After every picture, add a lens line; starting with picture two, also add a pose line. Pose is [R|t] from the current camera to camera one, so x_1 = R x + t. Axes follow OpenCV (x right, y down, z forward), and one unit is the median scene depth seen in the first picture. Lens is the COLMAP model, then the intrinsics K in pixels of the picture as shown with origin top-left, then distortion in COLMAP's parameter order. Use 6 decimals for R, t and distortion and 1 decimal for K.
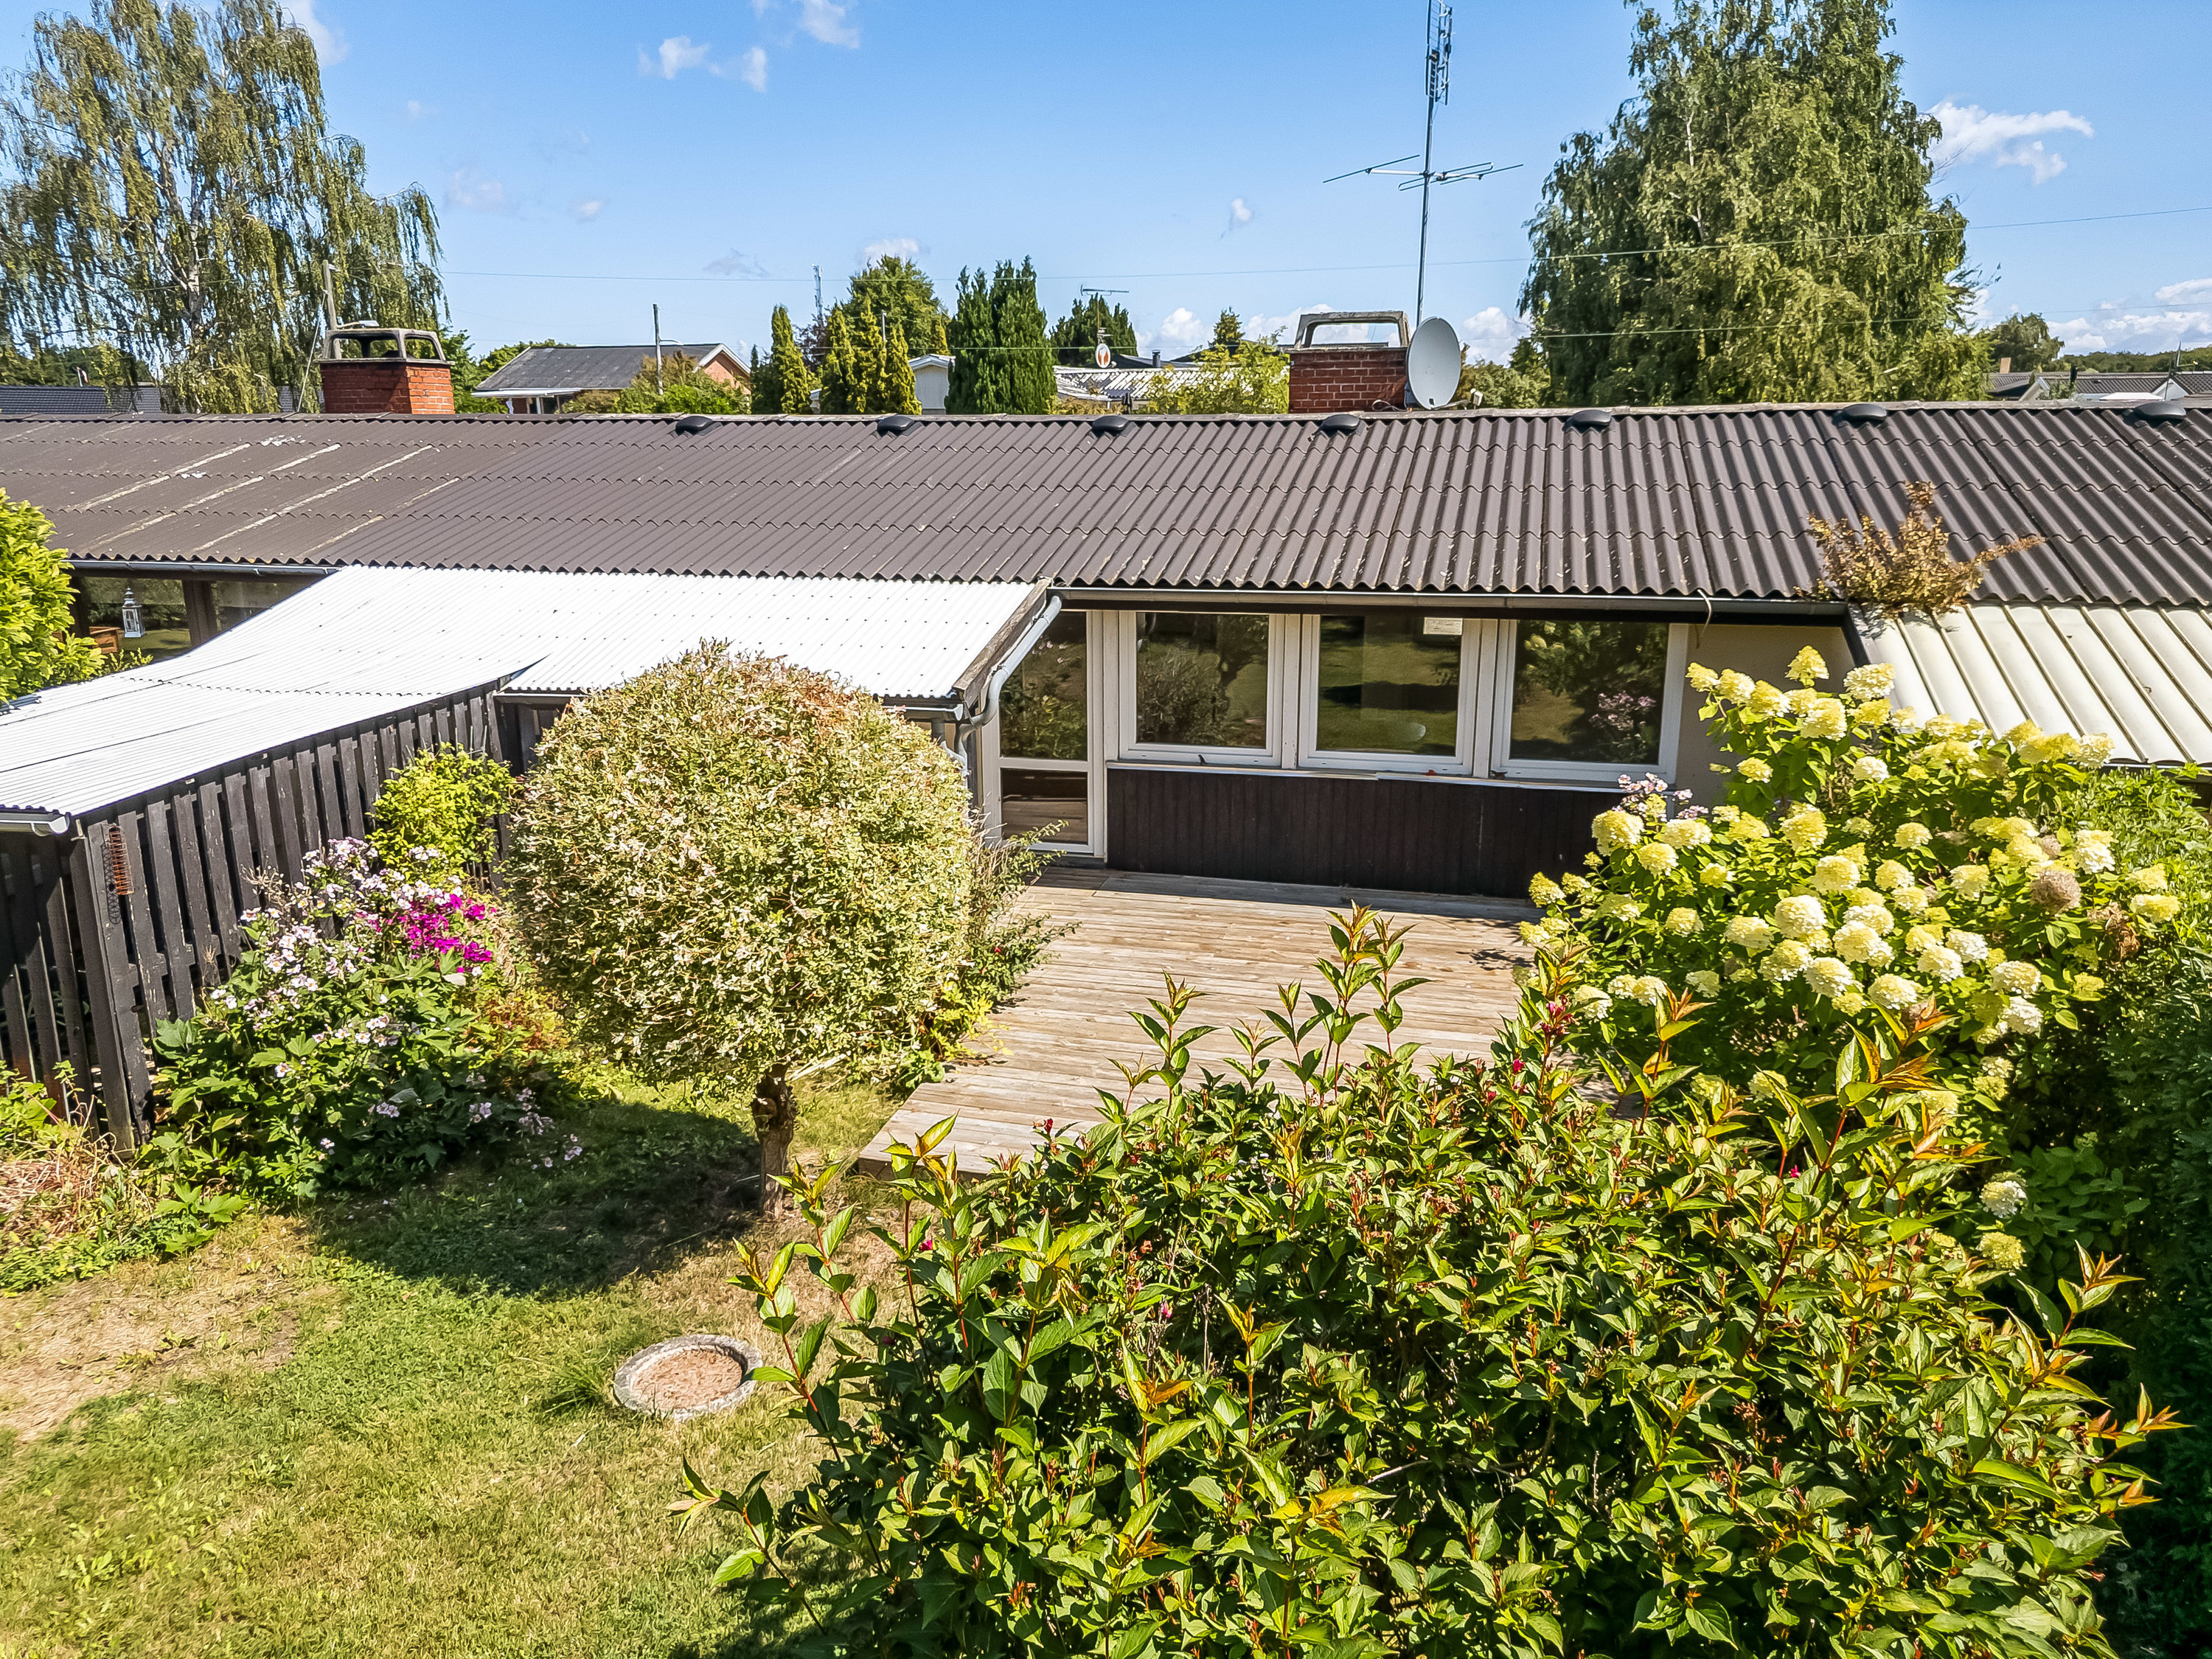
lens RADIAL K [[1571.4, 0, 1106.7], [0, 1571.4, 830.8], [0, 0, 1]] dist [0.071133, -0.061028]
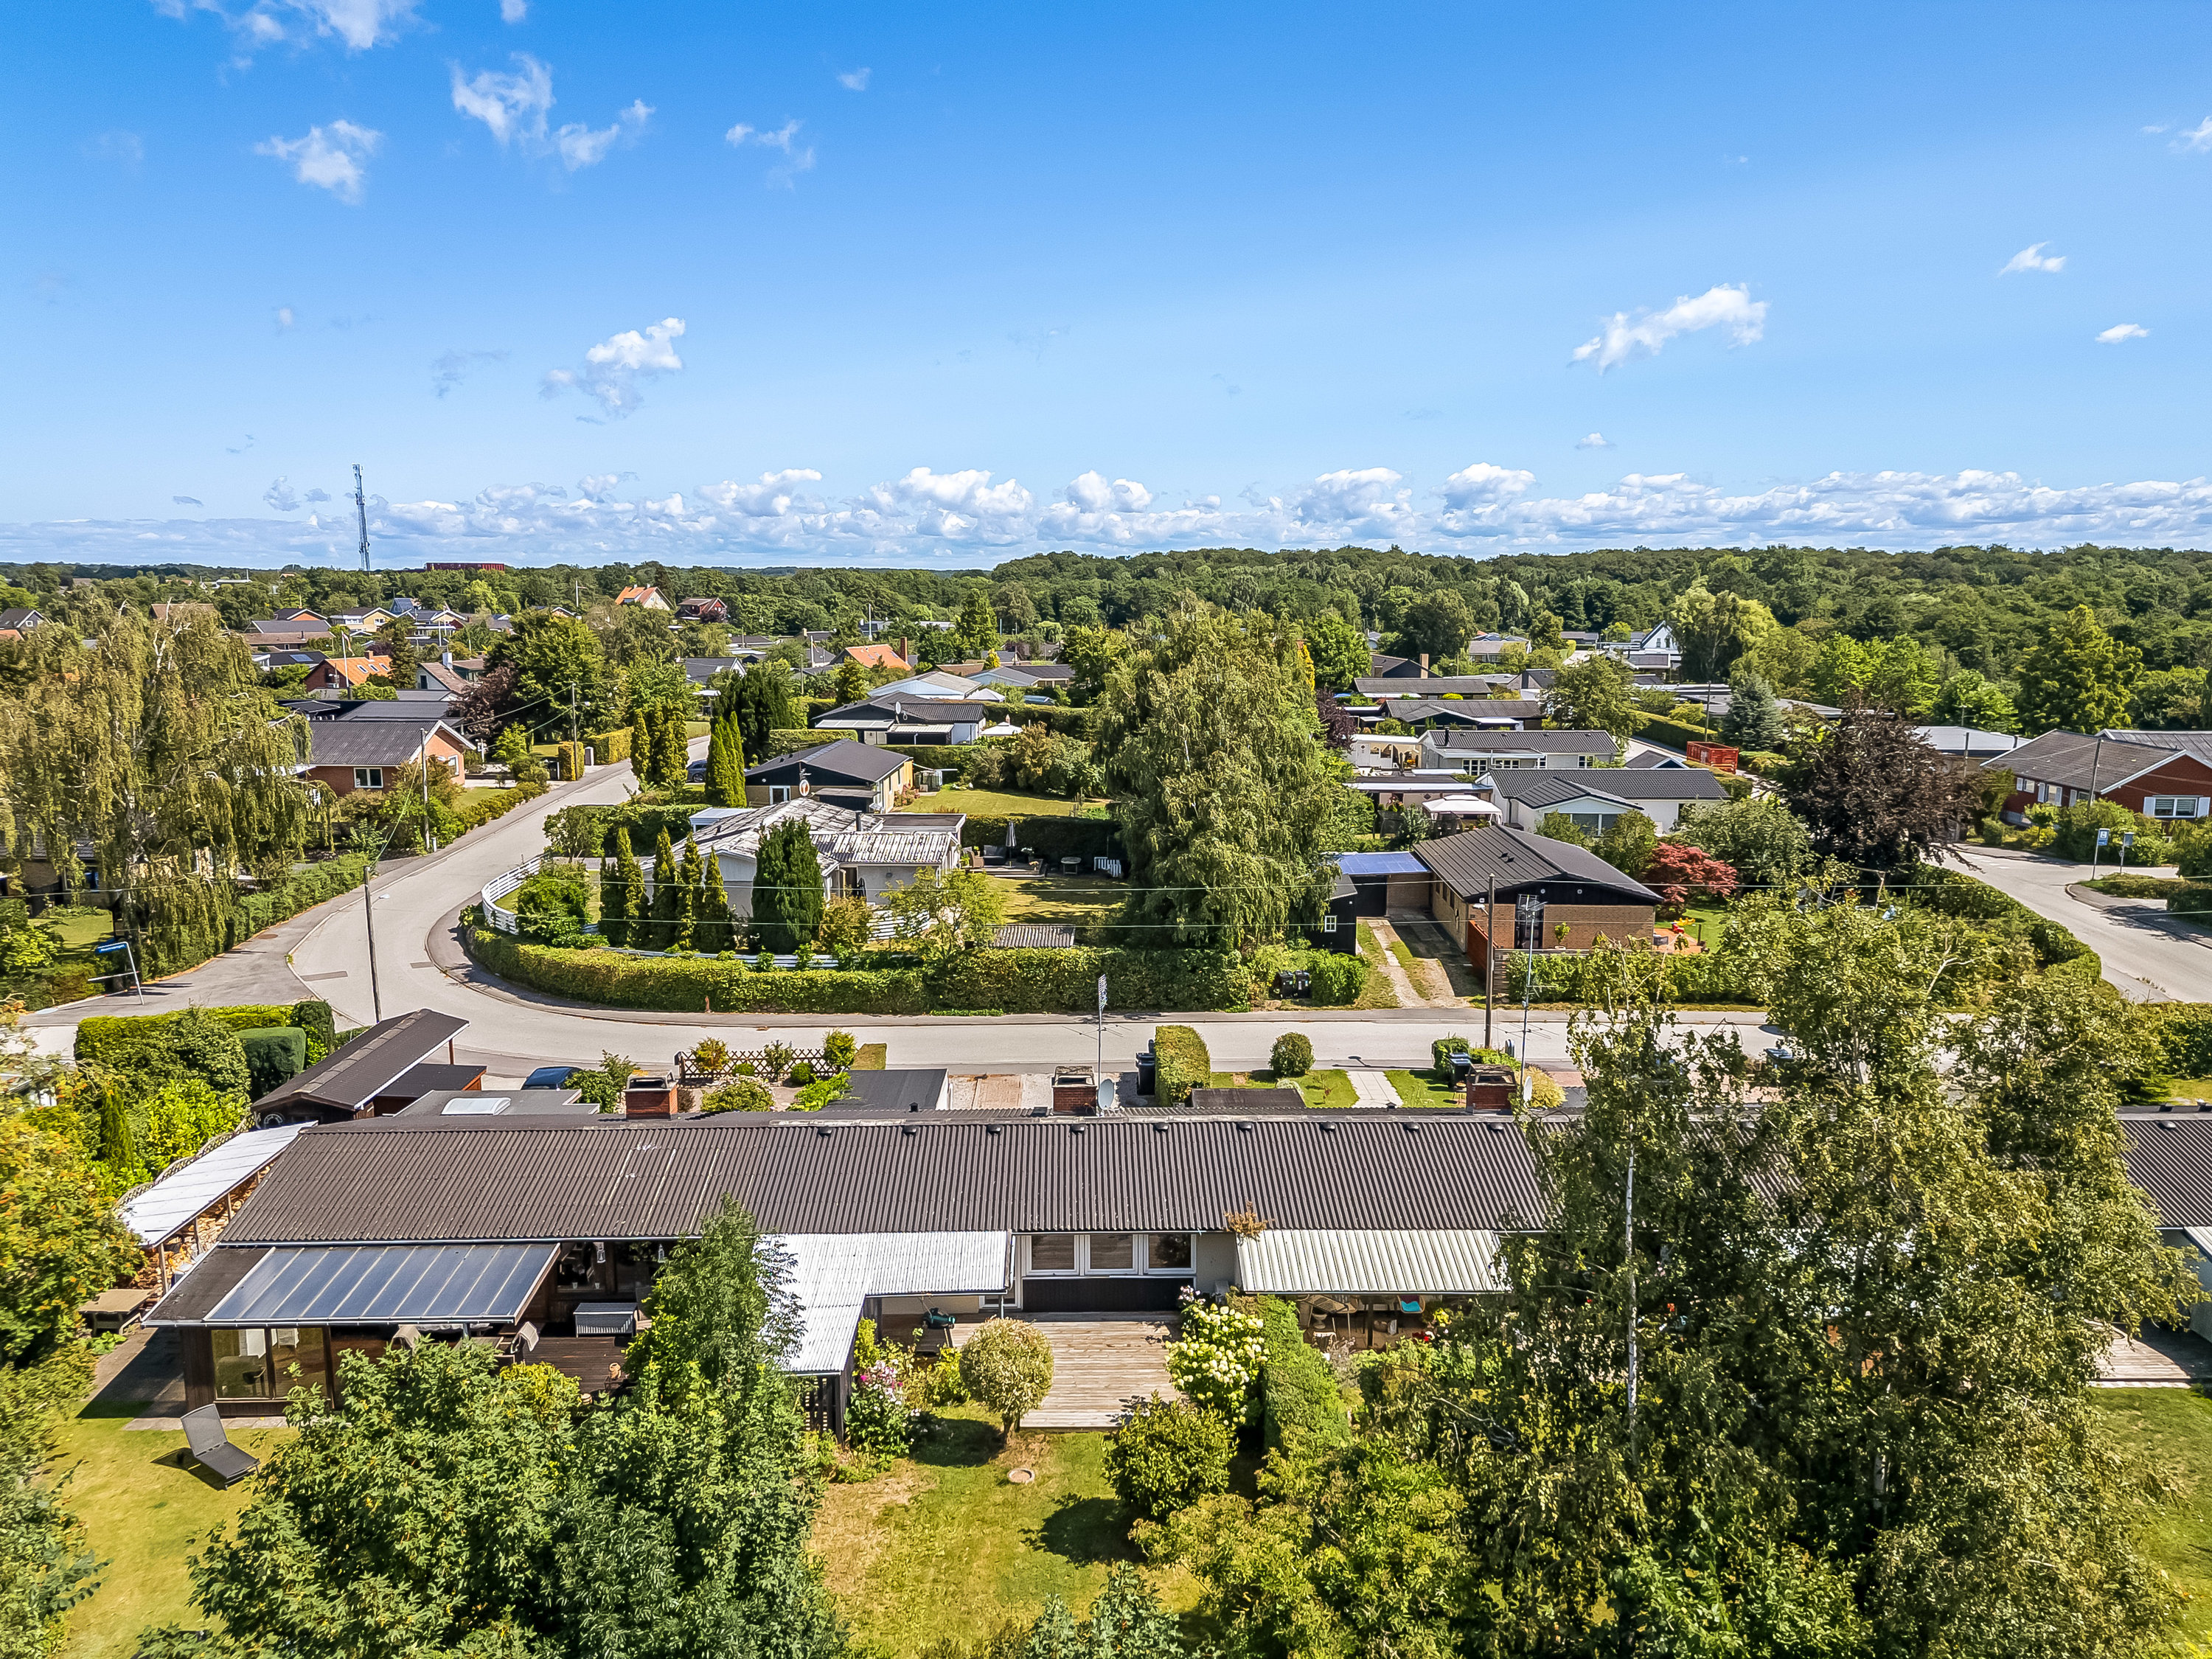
lens RADIAL K [[1551.8, 0, 1110.3], [0, 1551.8, 858.0], [0, 0, 1]] dist [0.155492, -0.404108]
pose [[0.961373, -0.039512, 0.272399, -0.793848], [0.062419, 0.995156, -0.075947, -0.767477], [-0.268079, 0.090016, 0.959182, -2.562439]]
